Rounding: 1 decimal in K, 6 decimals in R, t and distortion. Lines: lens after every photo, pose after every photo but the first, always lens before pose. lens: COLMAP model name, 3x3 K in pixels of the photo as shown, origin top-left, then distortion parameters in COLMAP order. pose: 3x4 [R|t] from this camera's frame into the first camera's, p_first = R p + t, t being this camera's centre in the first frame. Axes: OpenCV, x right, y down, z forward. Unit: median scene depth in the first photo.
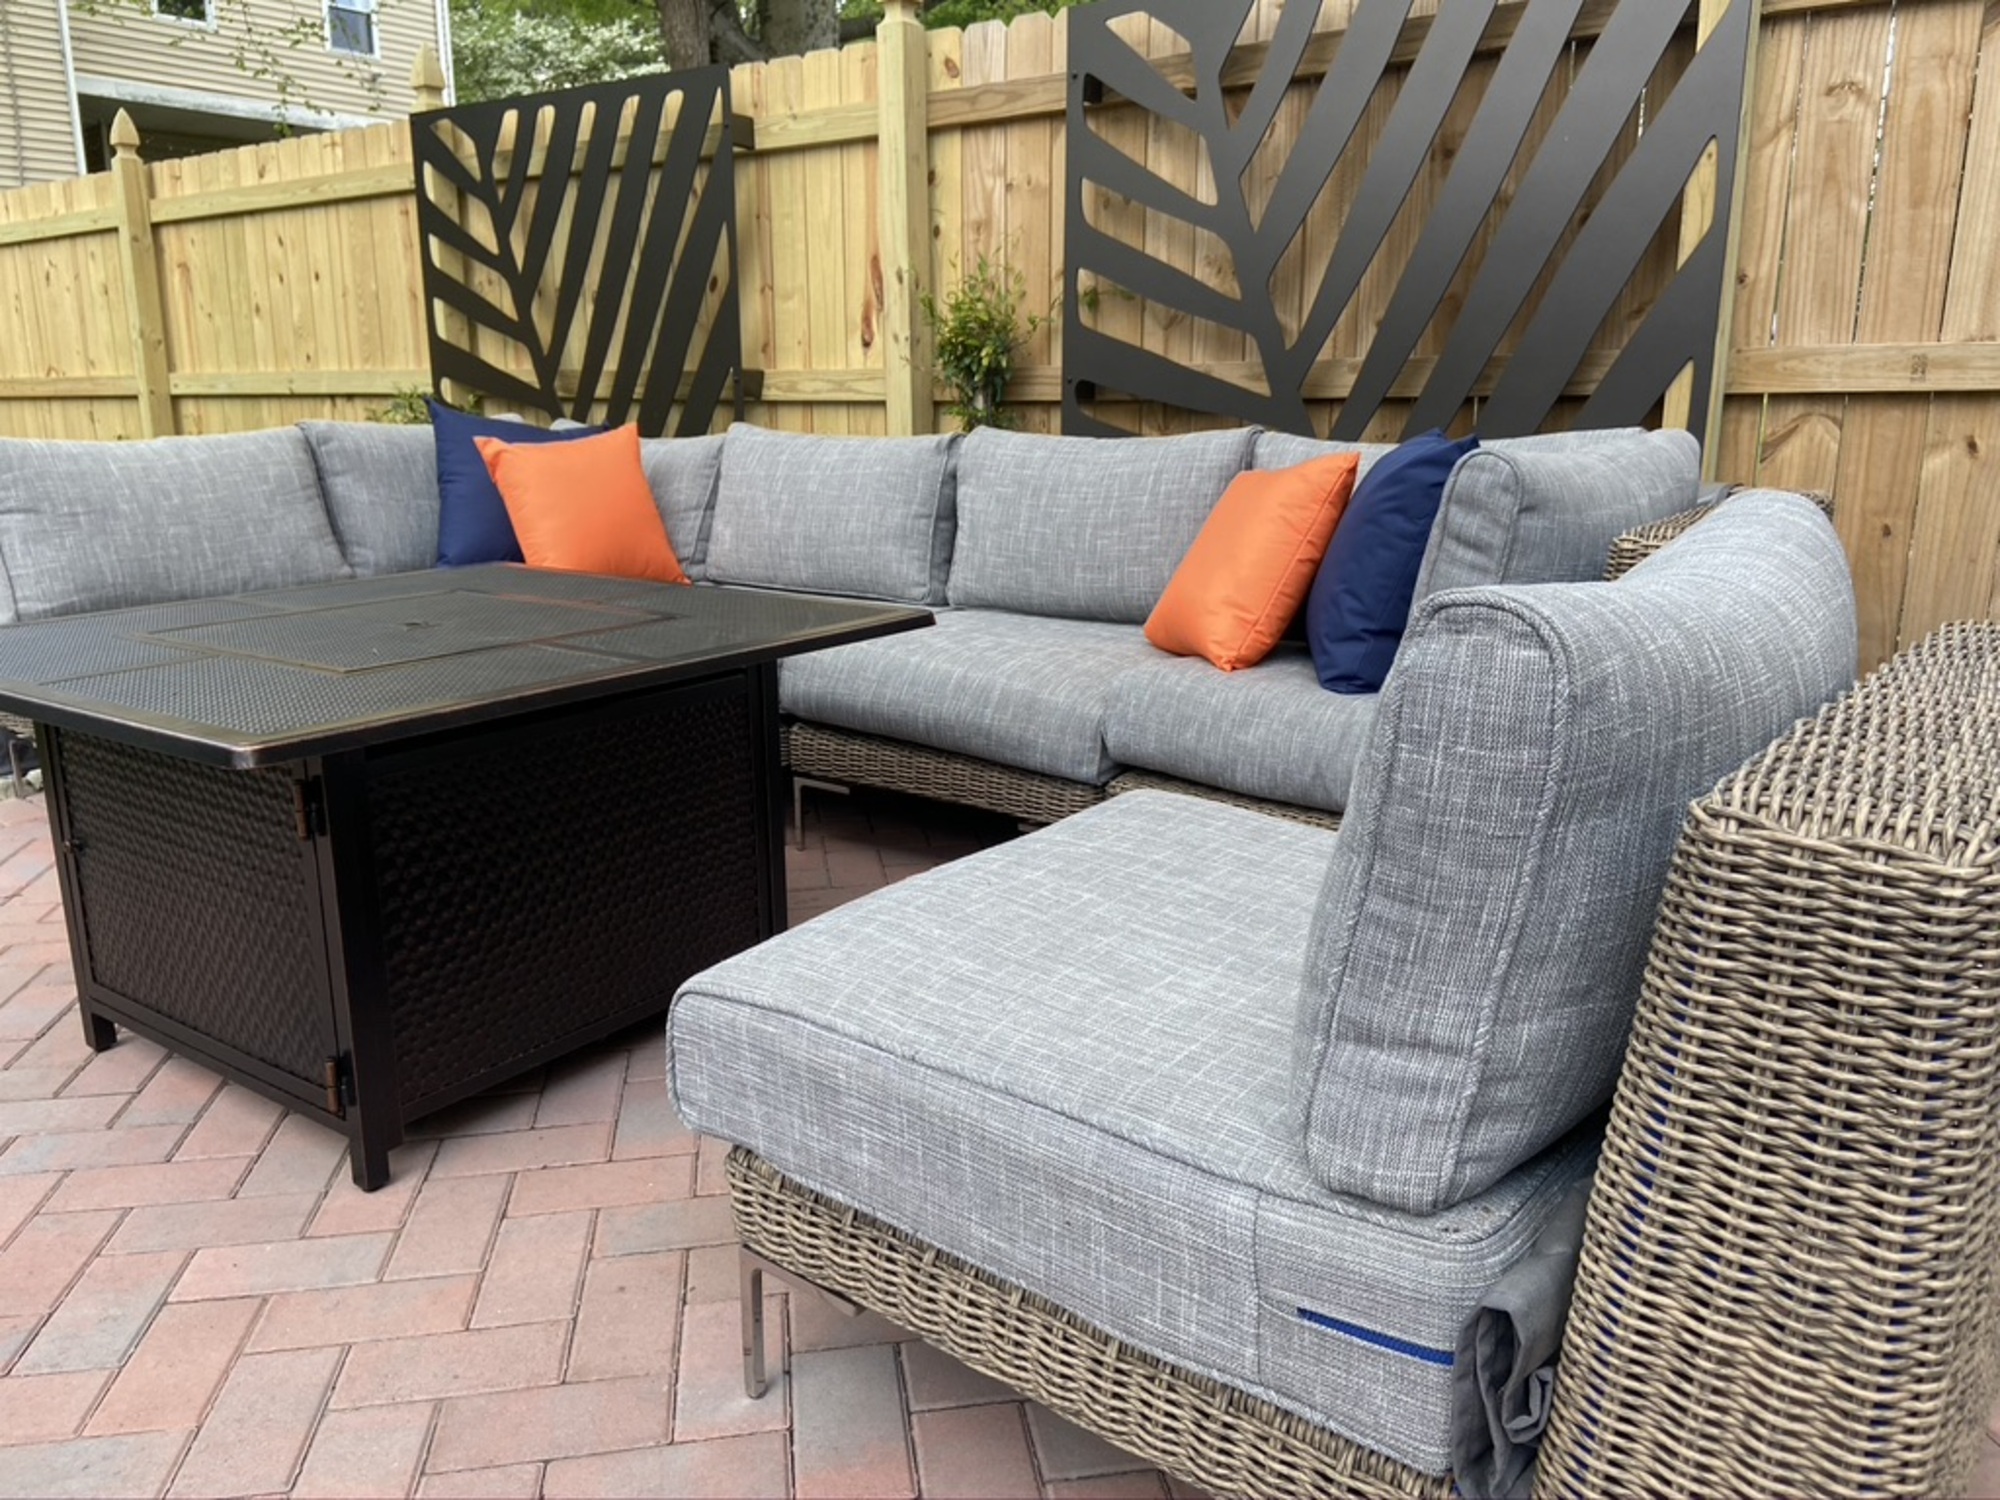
lens RADIAL K [[1503.8, 0, 1003.1], [0, 1503.8, 751.0], [0, 0, 1]] dist [0.103480, -0.132076]
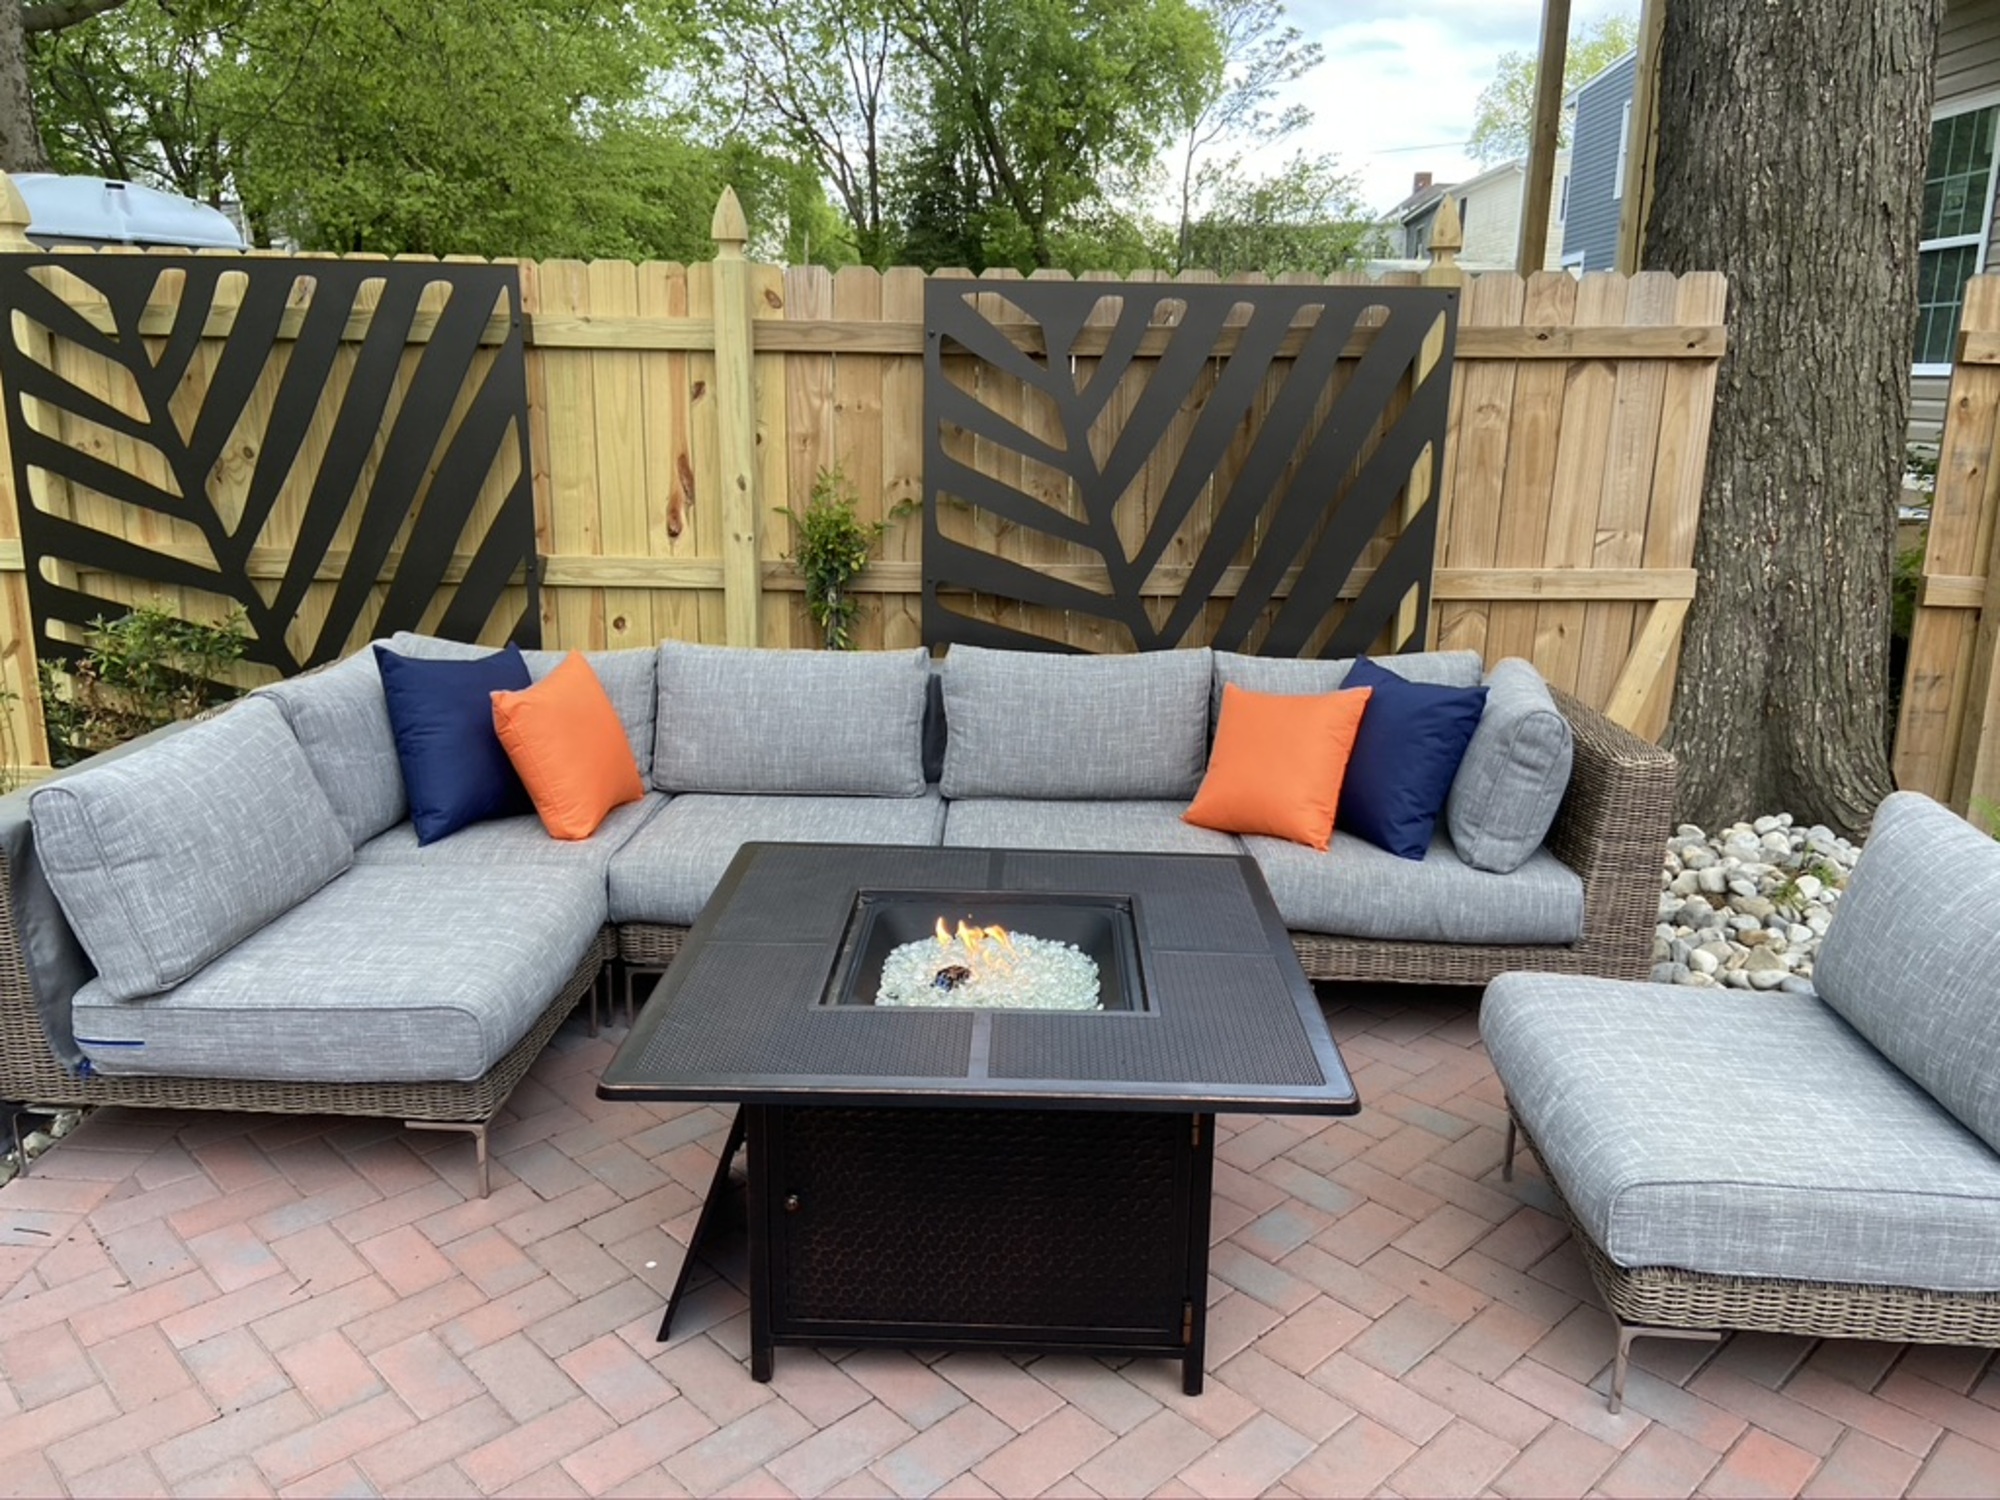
lens RADIAL K [[1503.8, 0, 1003.1], [0, 1503.8, 751.0], [0, 0, 1]] dist [0.103480, -0.132076]
pose [[0.821175, -0.124036, 0.557033, -0.585802], [0.113508, 0.992091, 0.053578, -0.170768], [-0.559273, 0.019231, 0.828760, -0.004656]]
